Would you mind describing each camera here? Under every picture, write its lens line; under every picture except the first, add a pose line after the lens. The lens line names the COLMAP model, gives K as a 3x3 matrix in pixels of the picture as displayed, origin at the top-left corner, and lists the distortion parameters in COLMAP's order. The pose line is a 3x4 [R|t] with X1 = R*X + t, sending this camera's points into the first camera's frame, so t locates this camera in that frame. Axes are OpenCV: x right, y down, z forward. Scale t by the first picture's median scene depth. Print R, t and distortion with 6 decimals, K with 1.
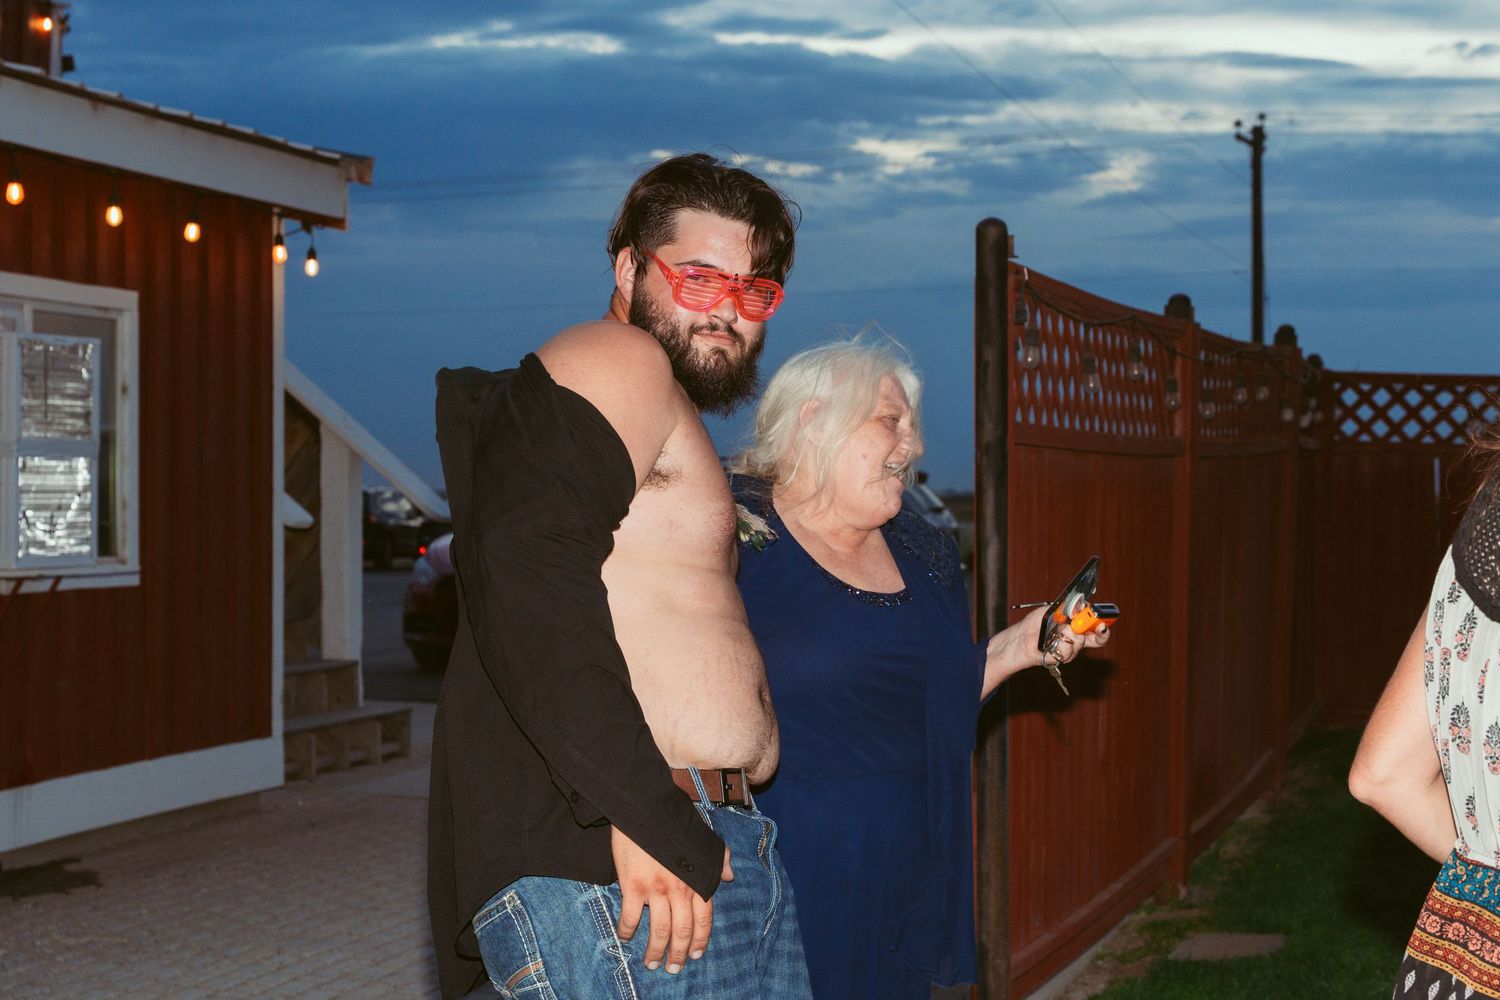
lens RADIAL K [[2773.9, 0, 759.7], [0, 2773.9, 496.2], [0, 0, 1]] dist [-0.002557, 0.000000]
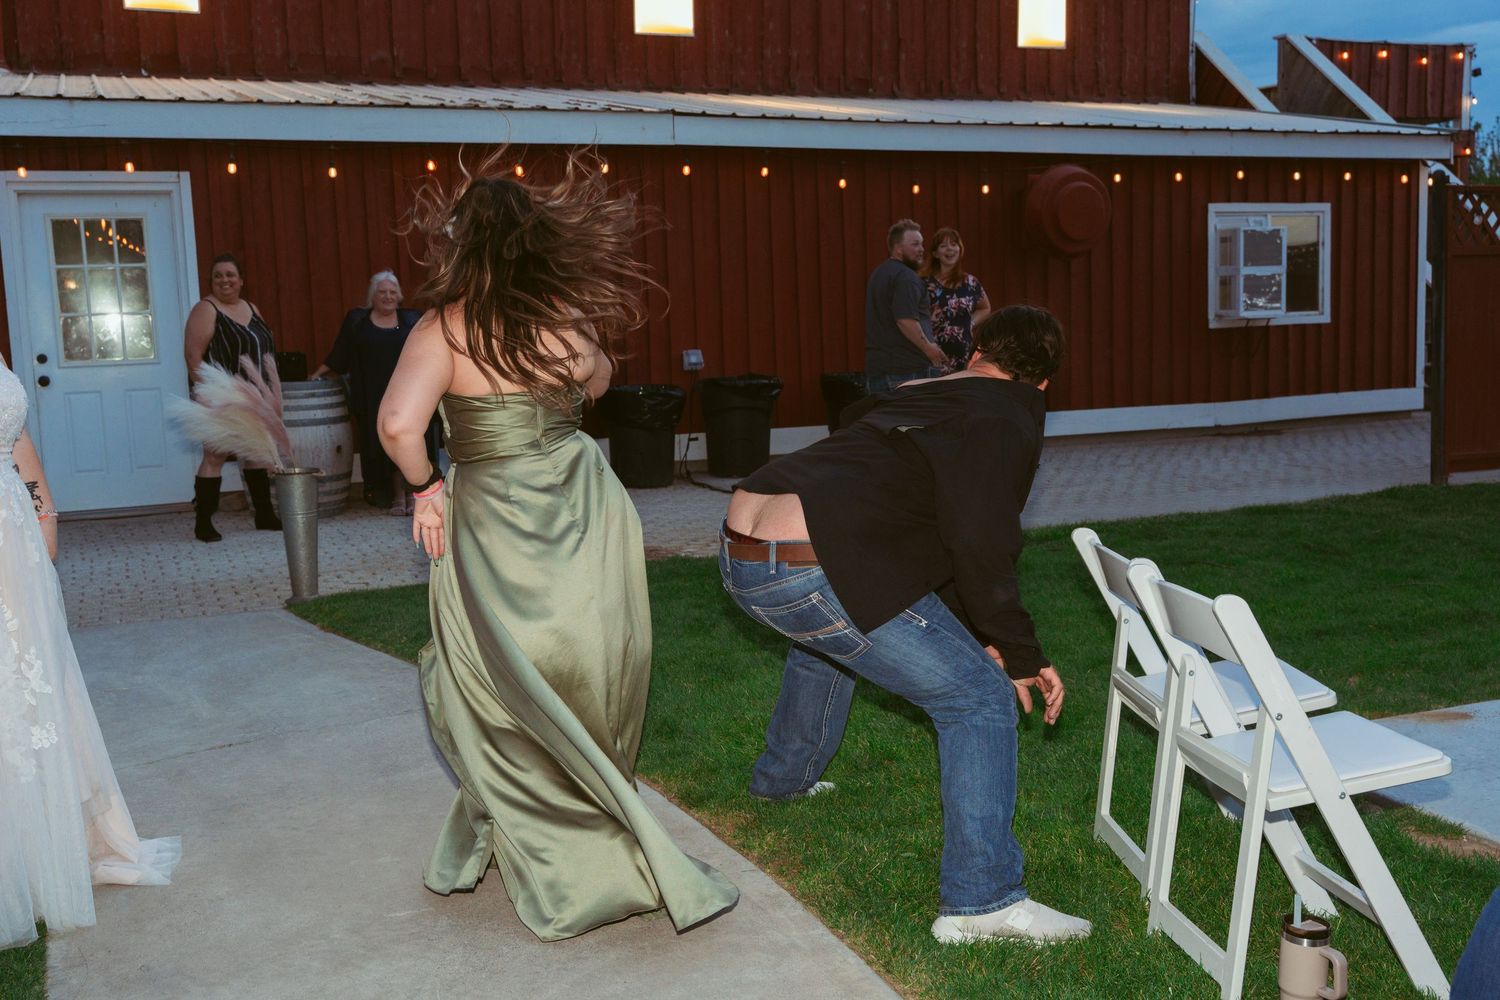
lens RADIAL K [[1619.1, 0, 744.5], [0, 1619.1, 461.4], [0, 0, 1]] dist [0.007619, 0.000000]
pose [[0.631635, 0.043076, -0.774068, 0.421337], [0.038179, 0.995515, 0.086553, 0.007413], [0.774325, -0.084223, 0.627158, -0.239055]]
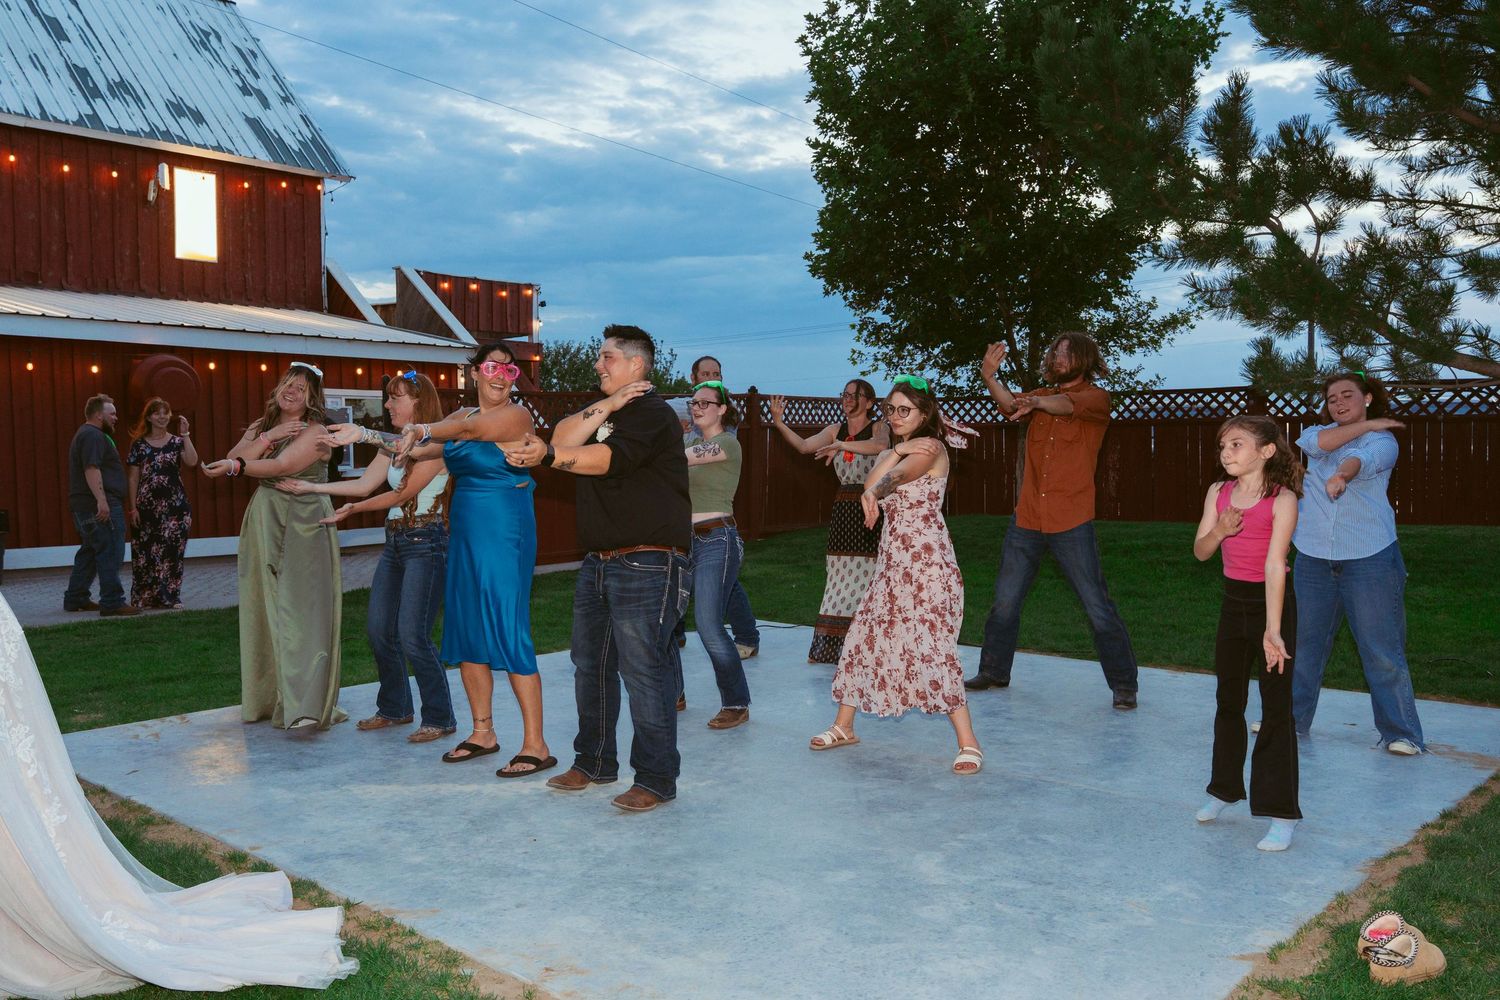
lens RADIAL K [[1317.0, 0, 735.4], [0, 1317.0, 527.1], [0, 0, 1]] dist [0.016986, -0.008918]
pose [[0.906427, 0.010289, -0.422237, 0.637218], [0.014198, 0.998396, 0.054807, 0.008469], [0.422123, -0.055674, 0.904827, -0.234768]]
